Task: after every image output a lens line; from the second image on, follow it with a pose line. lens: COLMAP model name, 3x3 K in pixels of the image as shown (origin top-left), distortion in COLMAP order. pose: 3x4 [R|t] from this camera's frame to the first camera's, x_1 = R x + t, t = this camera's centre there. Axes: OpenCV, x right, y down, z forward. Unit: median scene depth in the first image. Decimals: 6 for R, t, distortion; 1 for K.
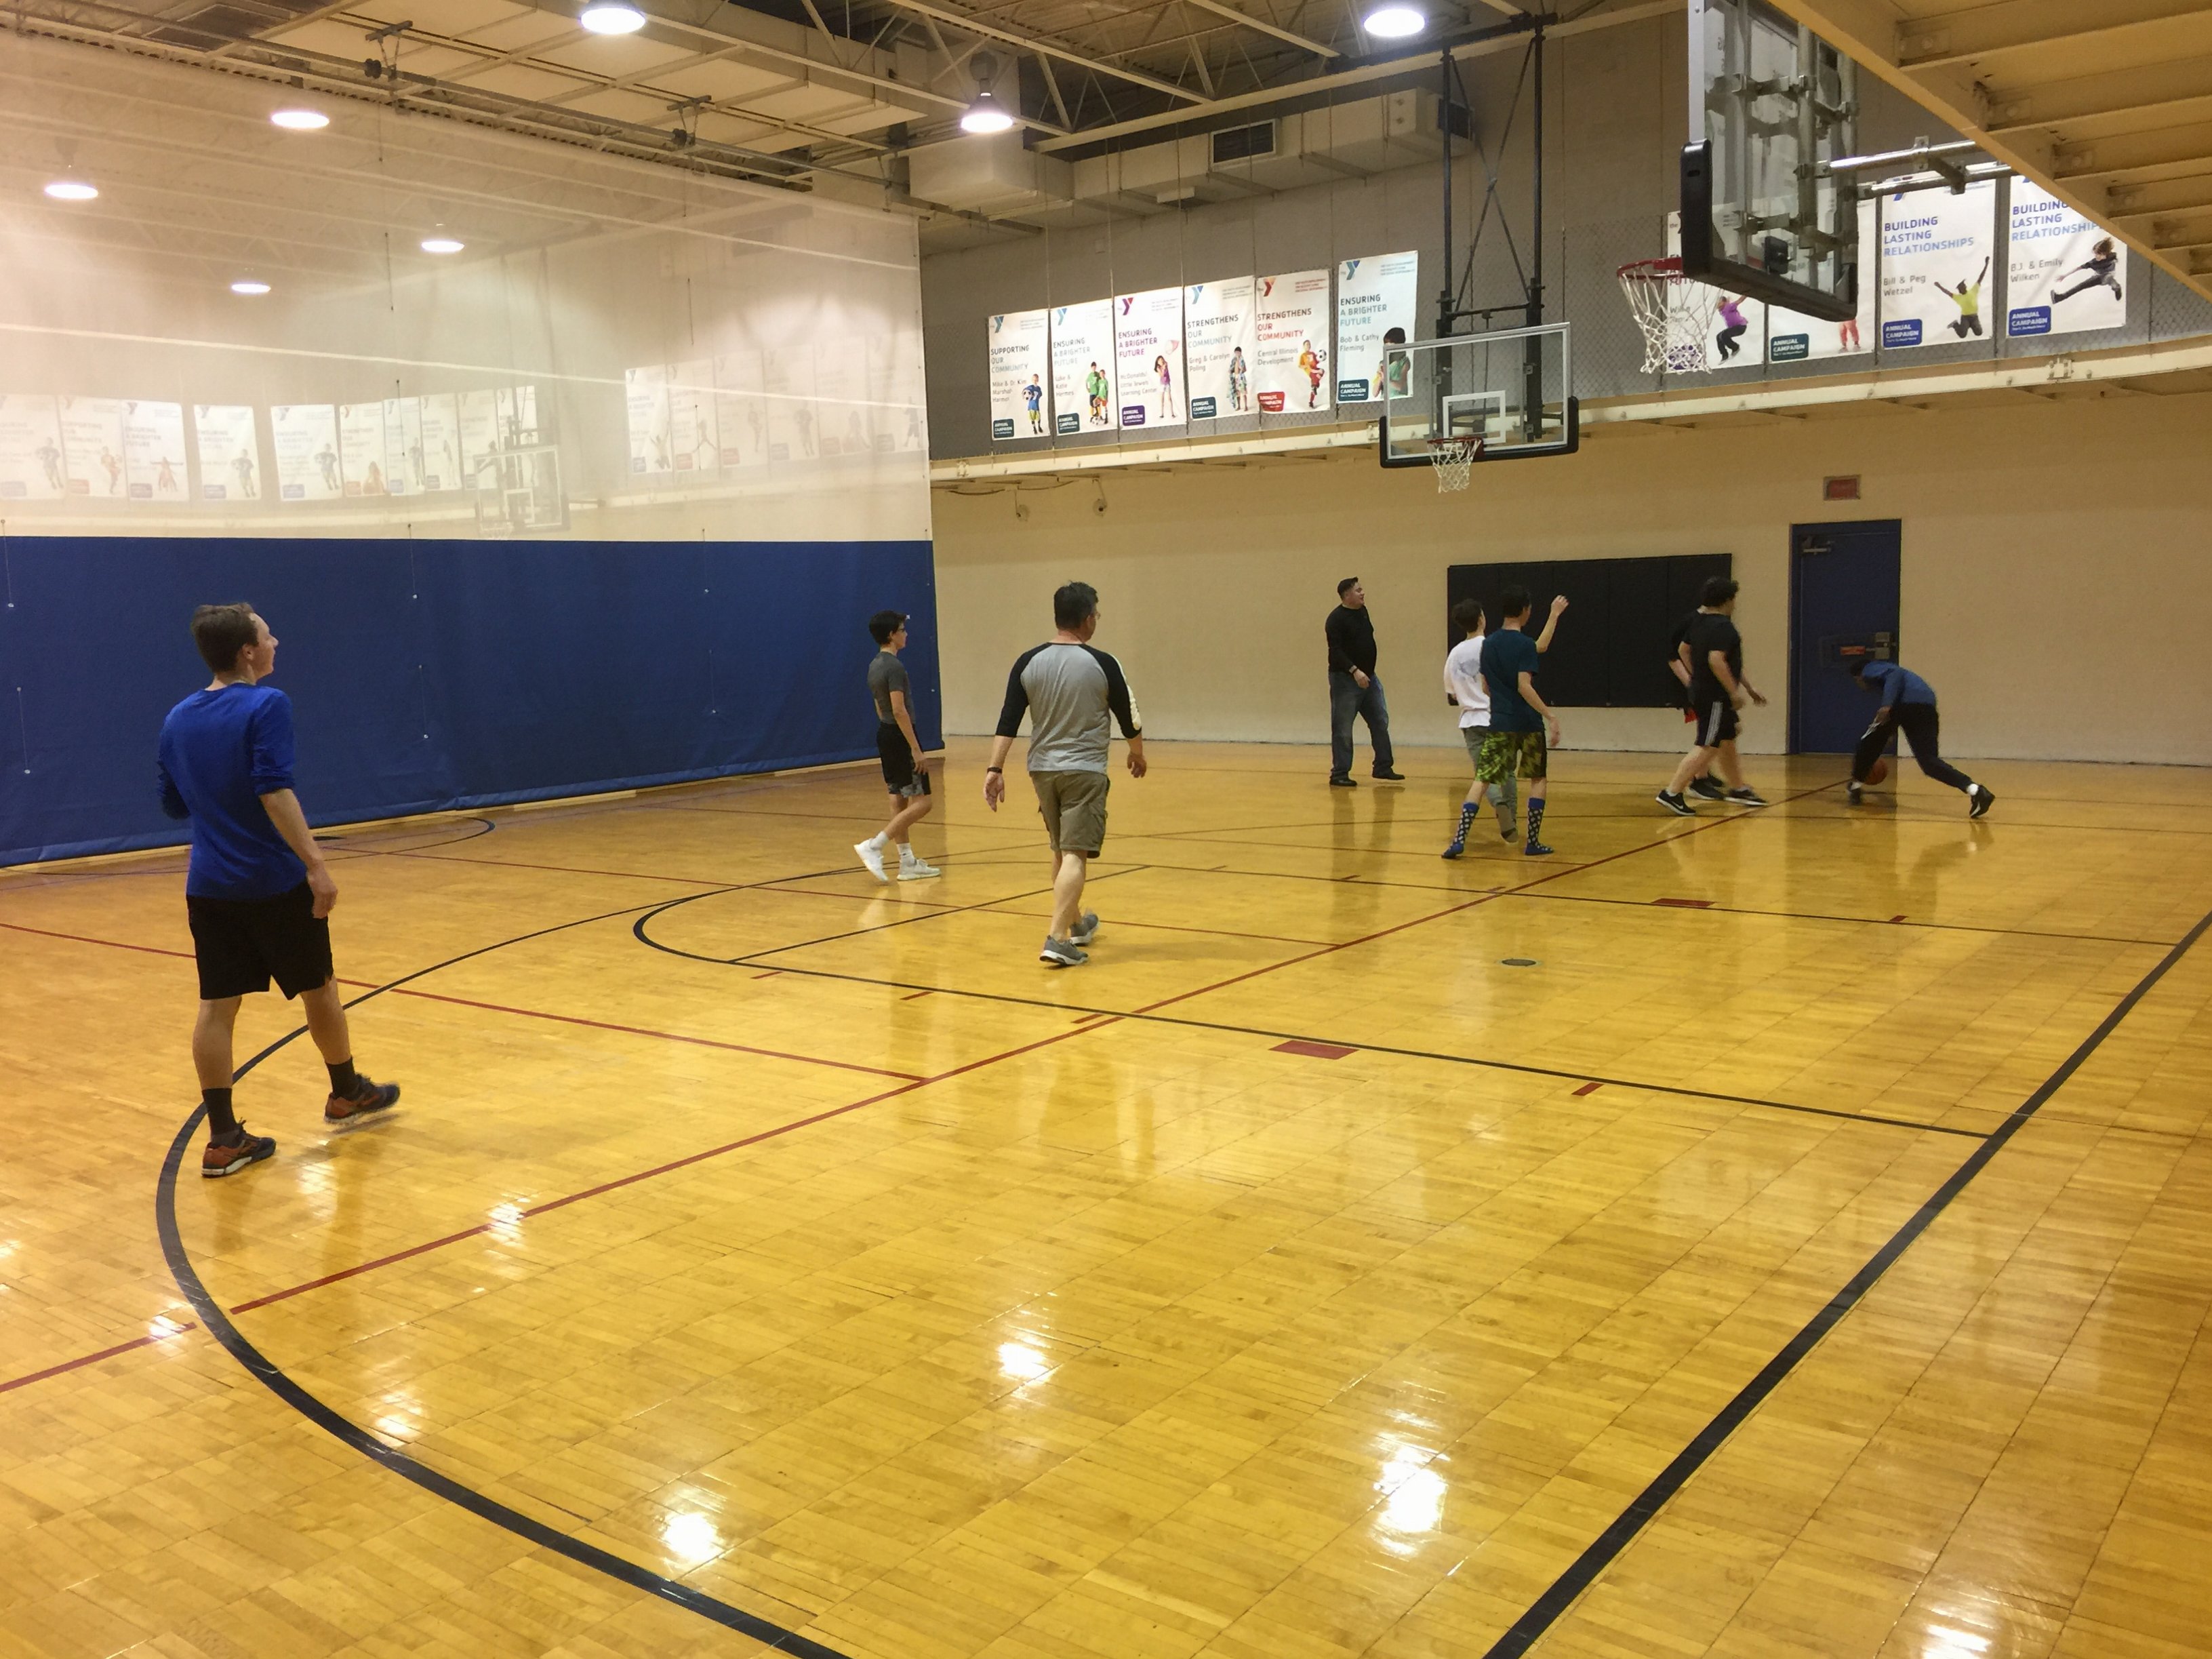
lens RADIAL K [[1885.5, 0, 1085.3], [0, 1885.5, 808.2], [0, 0, 1]] dist [0.083393, -0.115250]
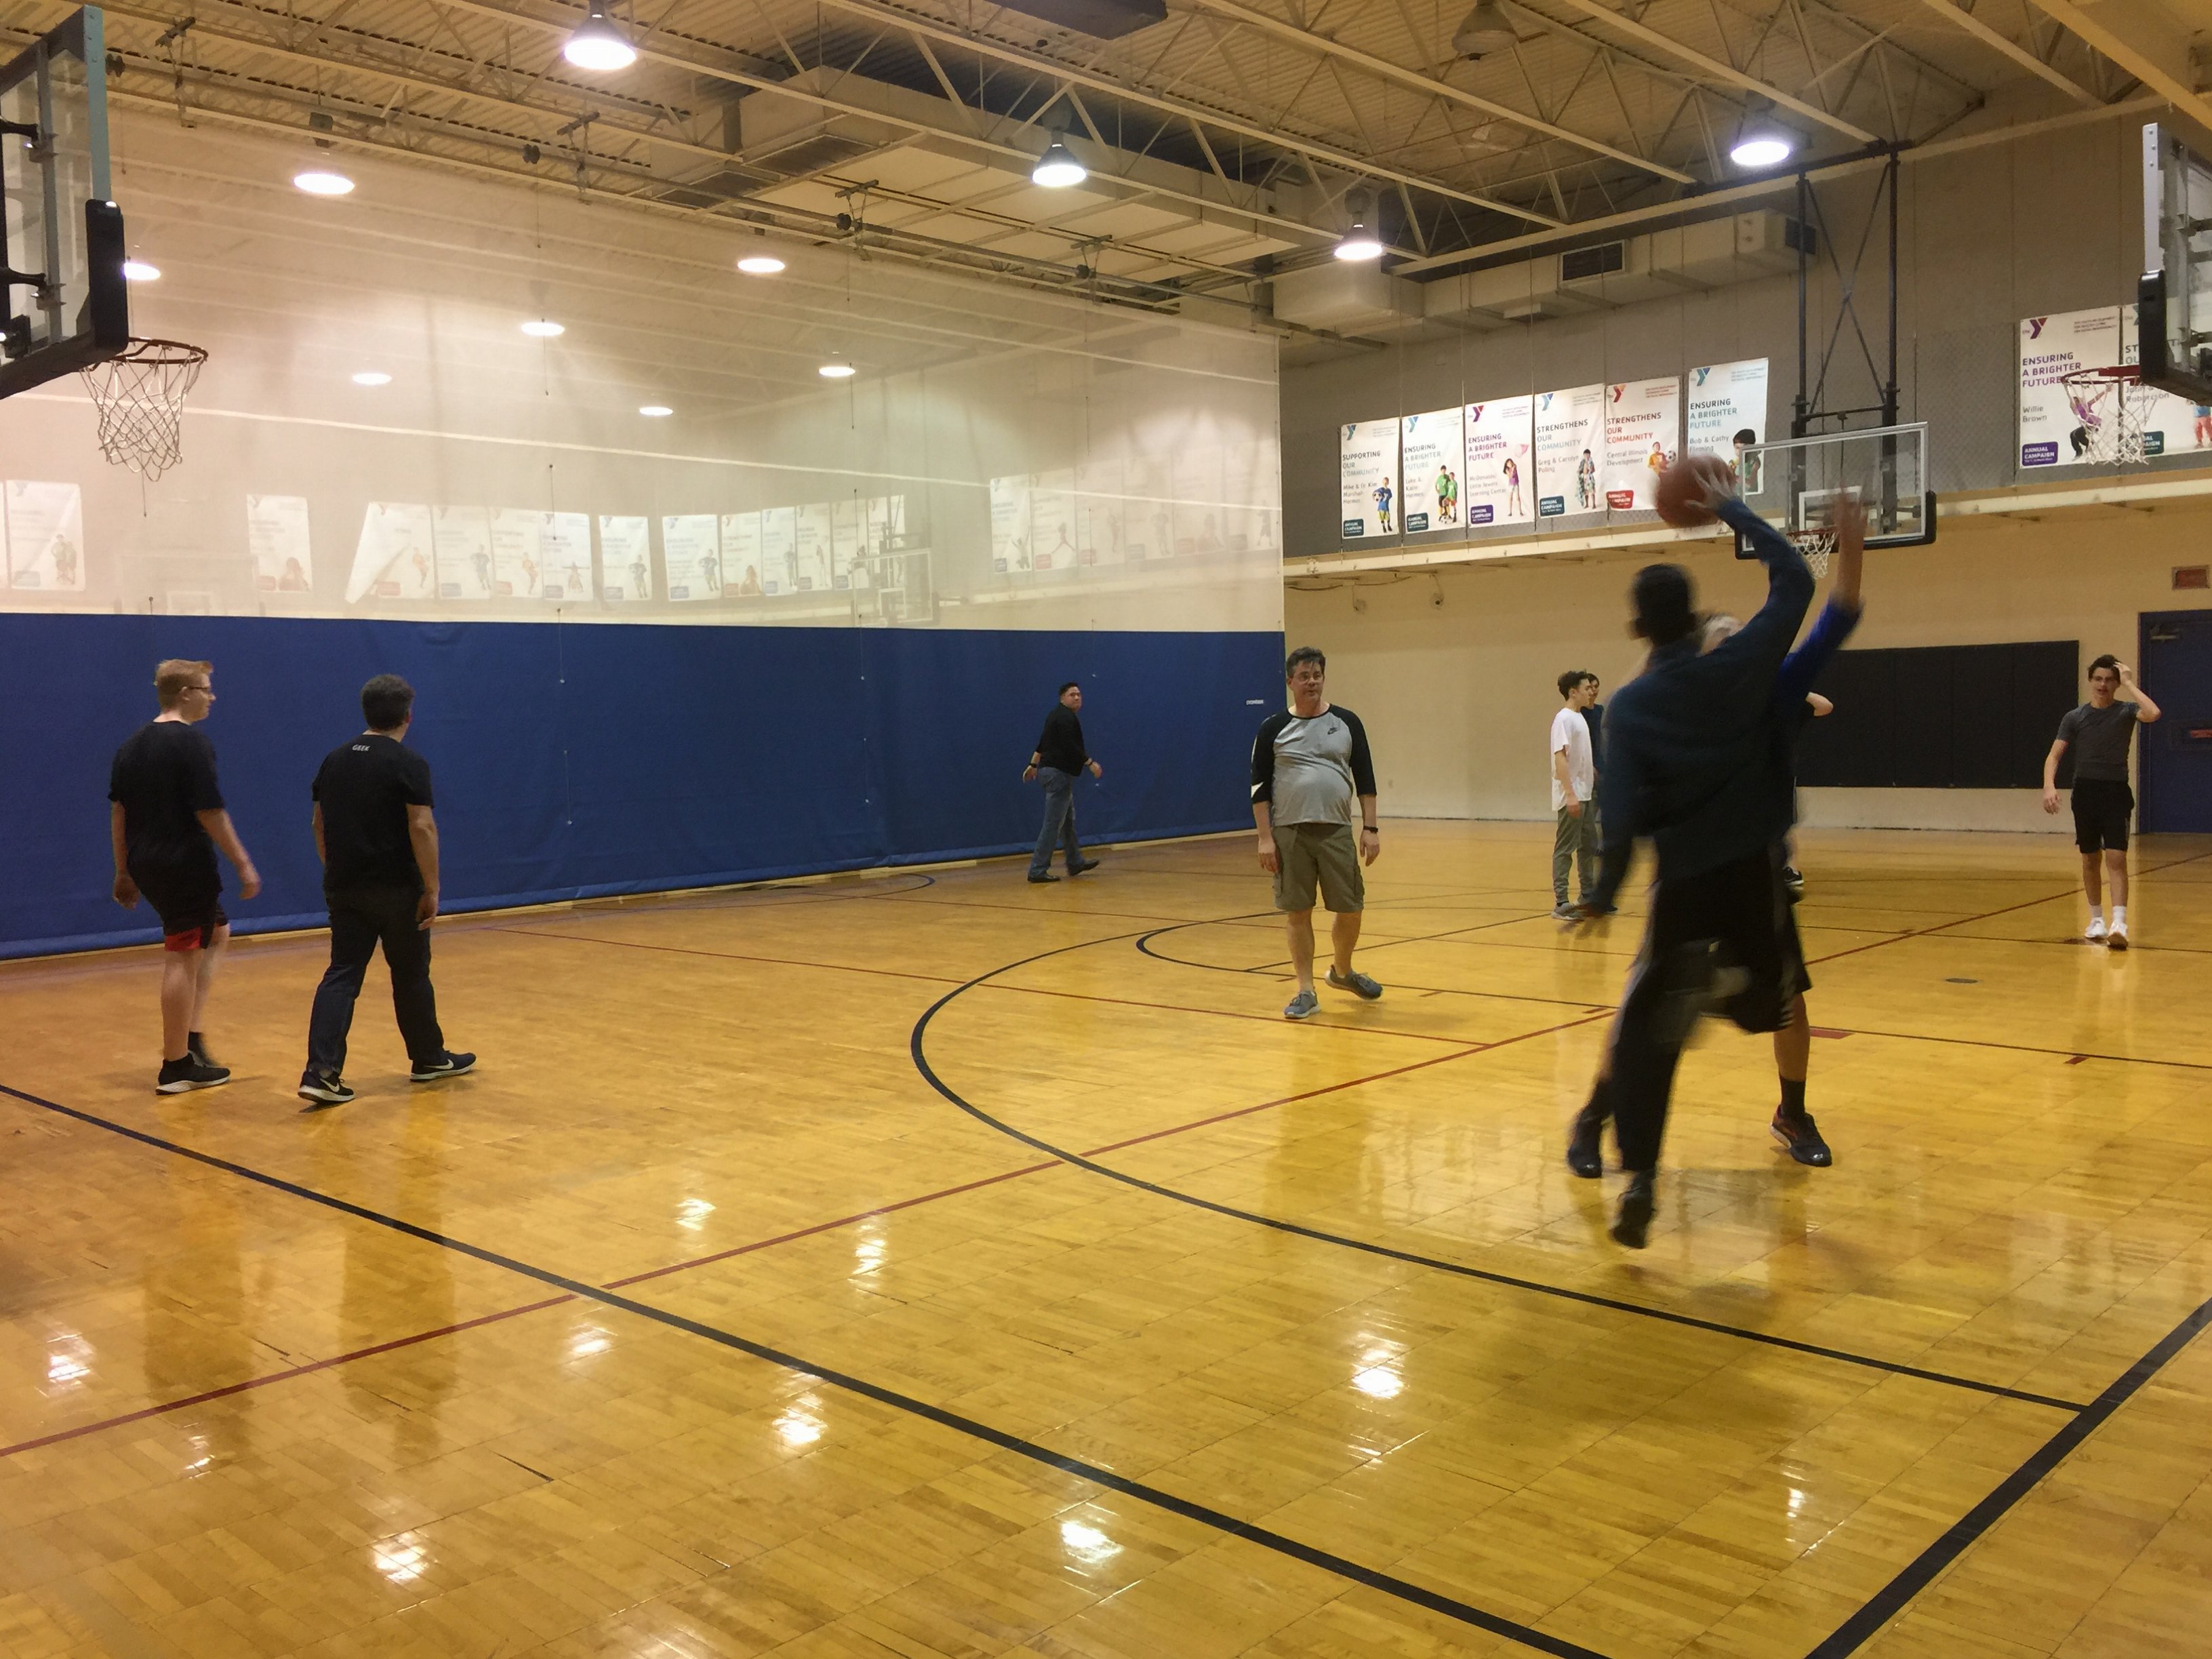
lens RADIAL K [[1885.5, 0, 1111.9], [0, 1885.5, 835.6], [0, 0, 1]] dist [0.083393, -0.115250]
pose [[0.994300, 0.011098, -0.106042, -0.071127], [-0.015407, 0.999085, -0.039905, 0.022058], [0.105502, 0.041311, 0.993561, -0.088224]]
